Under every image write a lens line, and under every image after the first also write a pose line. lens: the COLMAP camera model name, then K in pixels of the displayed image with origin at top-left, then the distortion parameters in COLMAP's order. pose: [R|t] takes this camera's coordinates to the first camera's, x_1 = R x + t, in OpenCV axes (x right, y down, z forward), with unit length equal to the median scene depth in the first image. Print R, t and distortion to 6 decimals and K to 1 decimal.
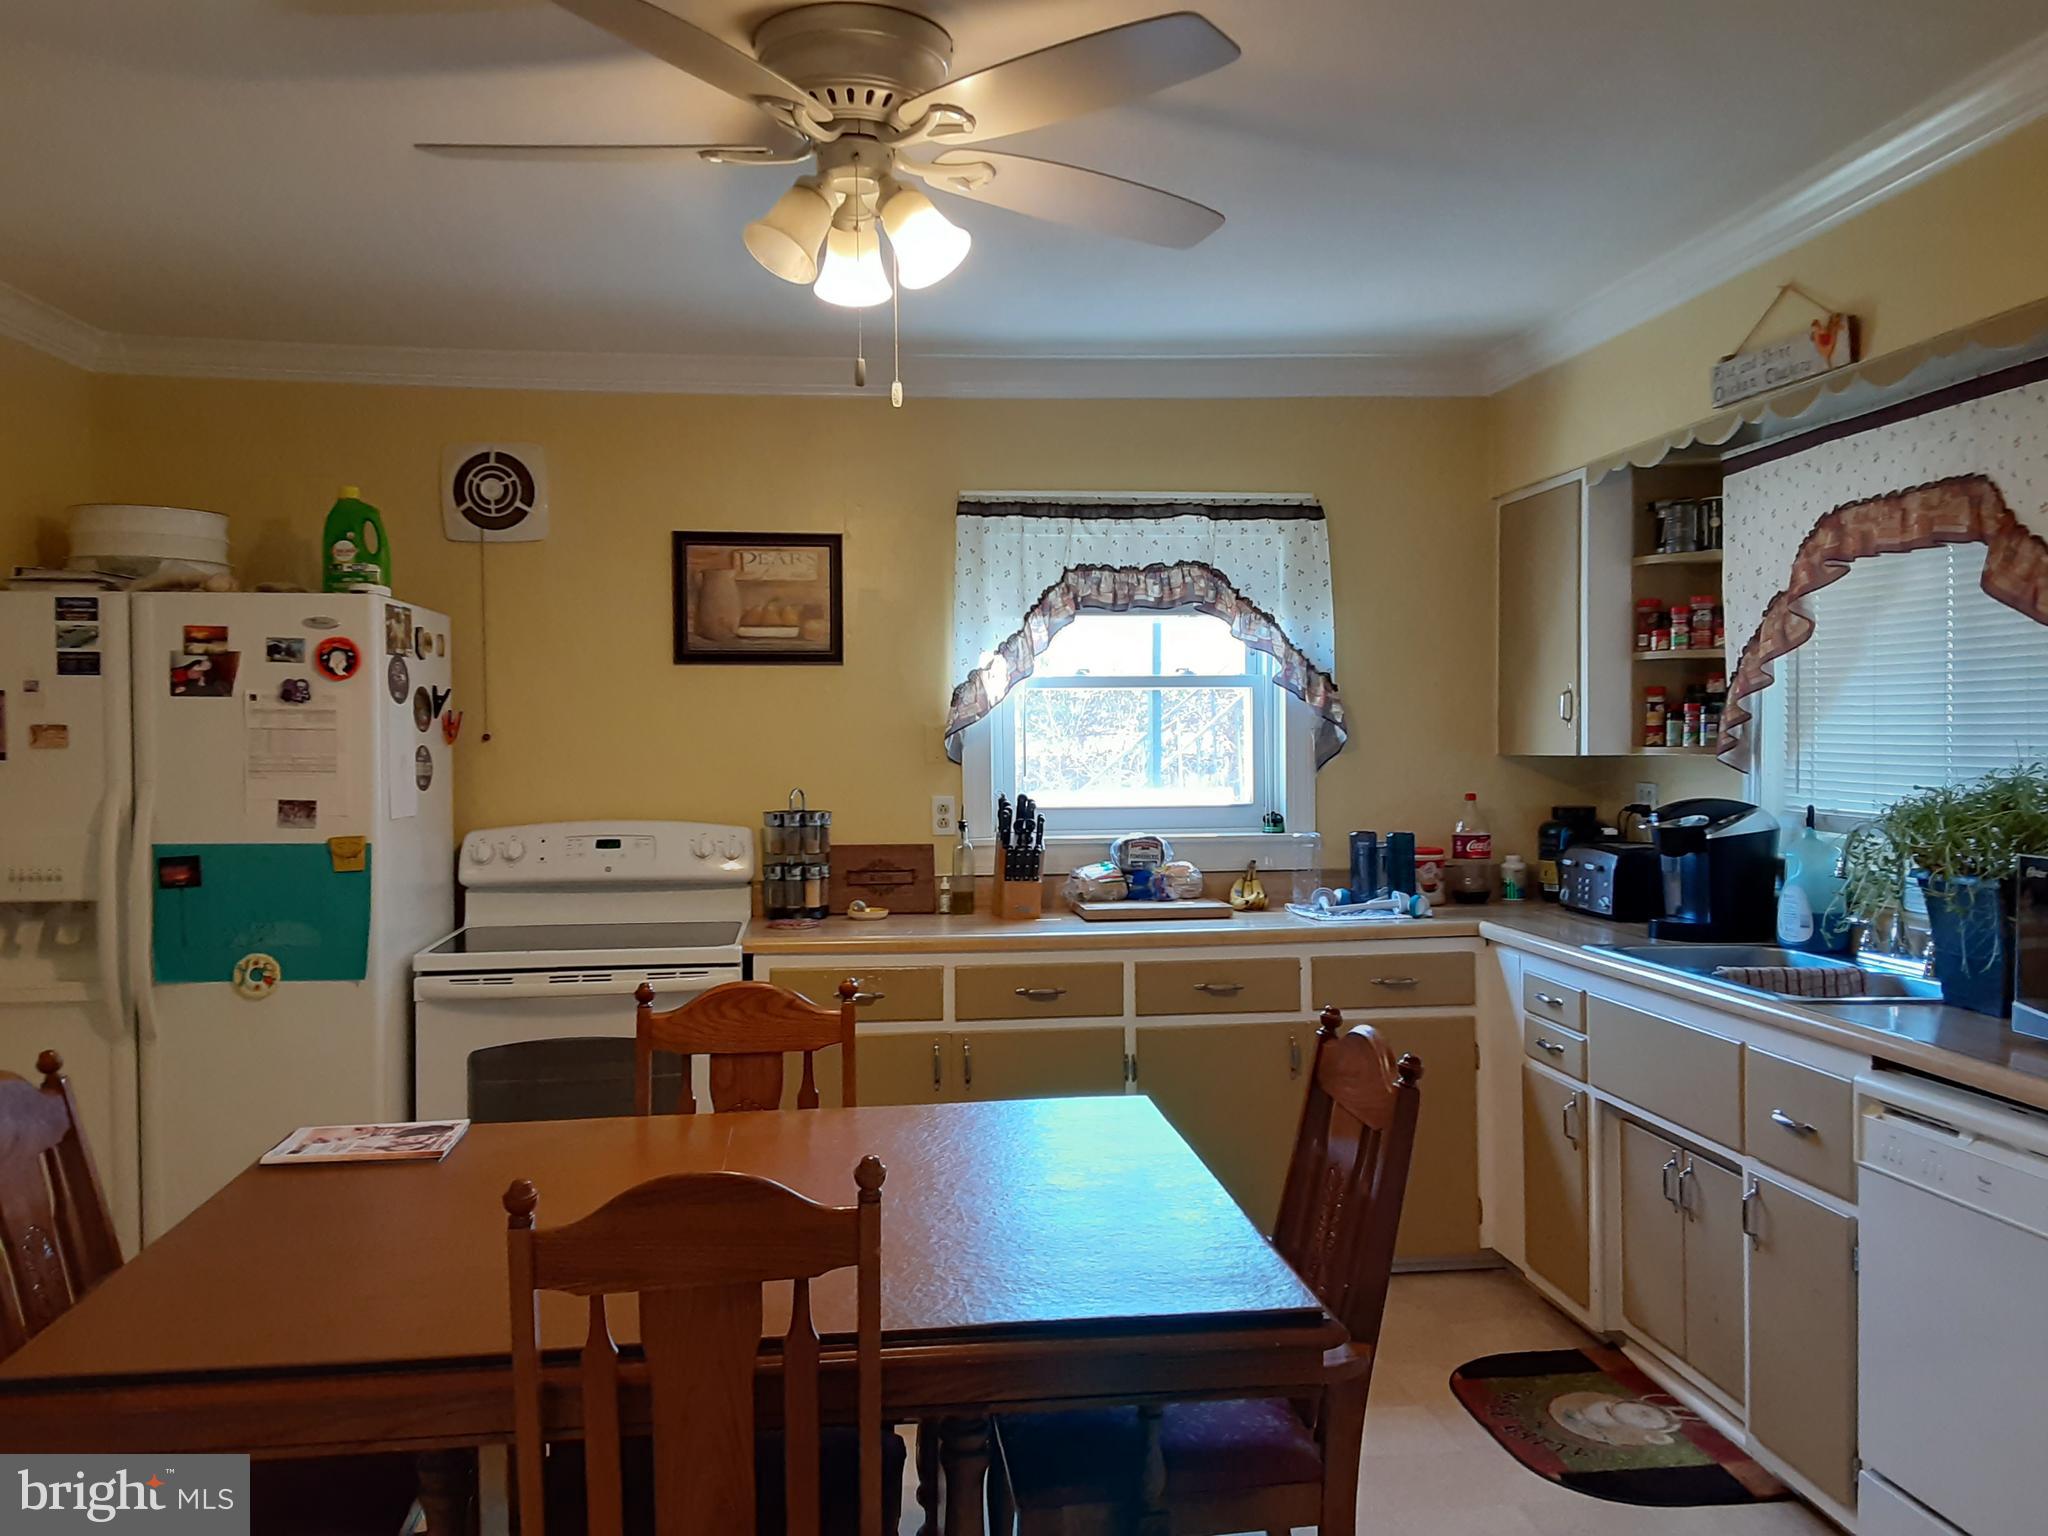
lens RADIAL K [[1625.1, 0, 1019.0], [0, 1625.1, 780.3], [0, 0, 1]] dist [0.103454, -0.148820]
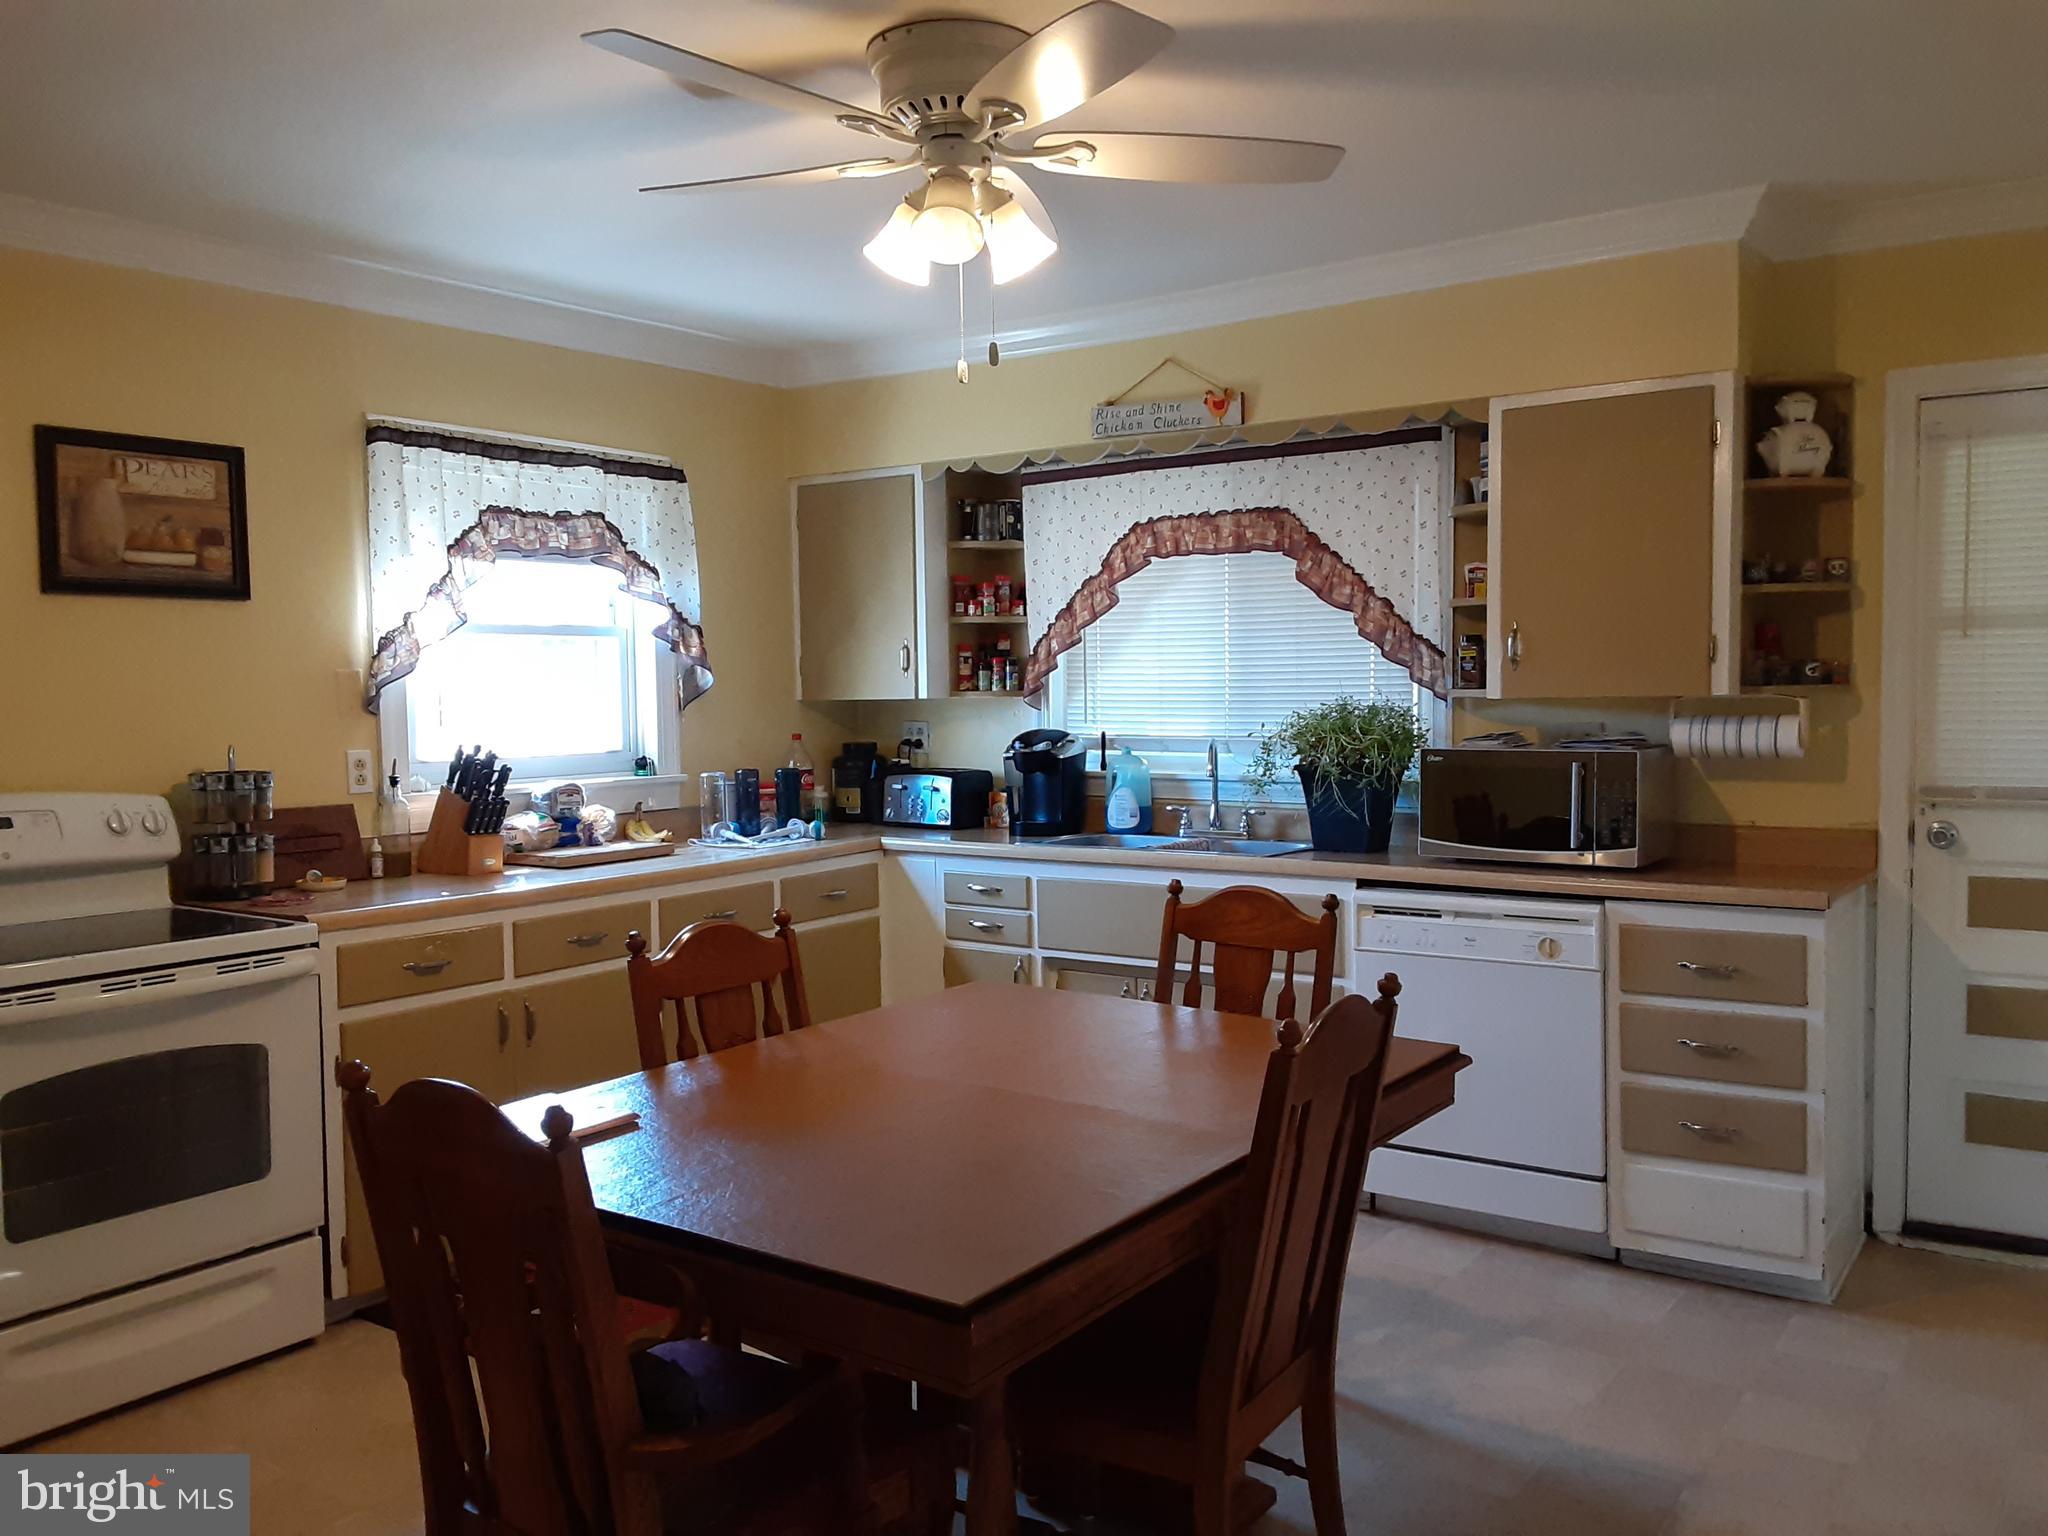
lens RADIAL K [[1625.1, 0, 1021.7], [0, 1625.1, 785.8], [0, 0, 1]] dist [0.103454, -0.148820]
pose [[0.670906, -0.048766, 0.739937, -0.500624], [0.028577, 0.998794, 0.039915, 0.003461], [-0.740992, -0.005634, 0.671491, 0.114494]]
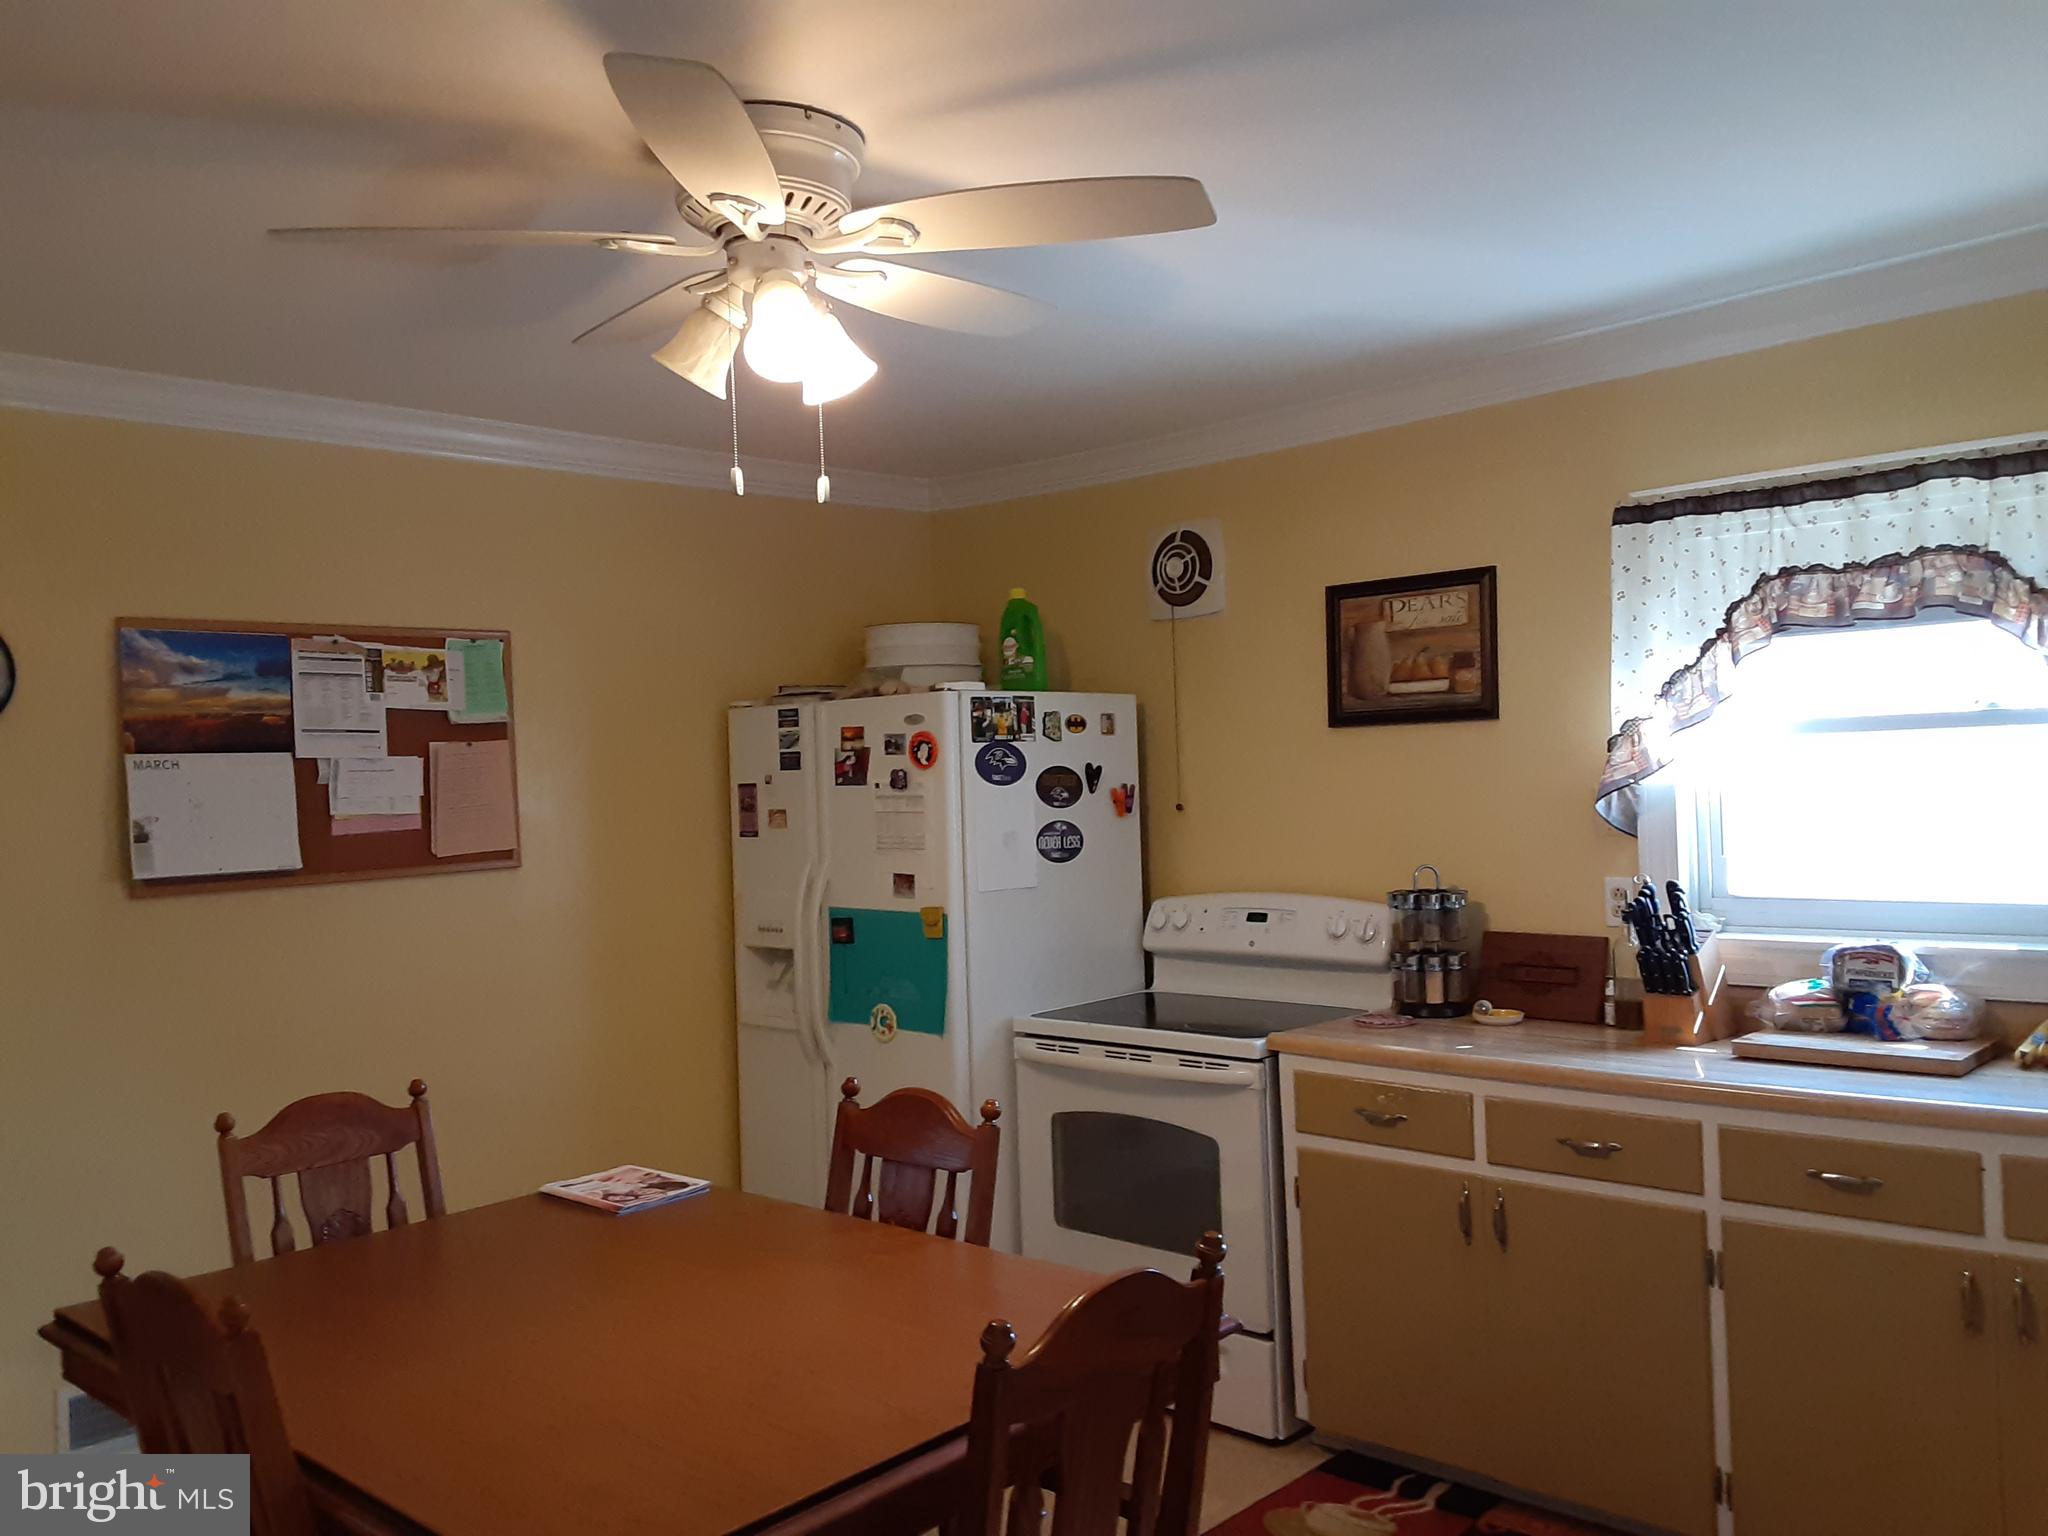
lens RADIAL K [[1625.1, 0, 1039.4], [0, 1625.1, 781.0], [0, 0, 1]] dist [0.103454, -0.148820]
pose [[0.645698, -0.014109, -0.763462, 0.402929], [0.007060, 0.999897, -0.012508, -0.030866], [0.763560, 0.002686, 0.645731, 0.274074]]
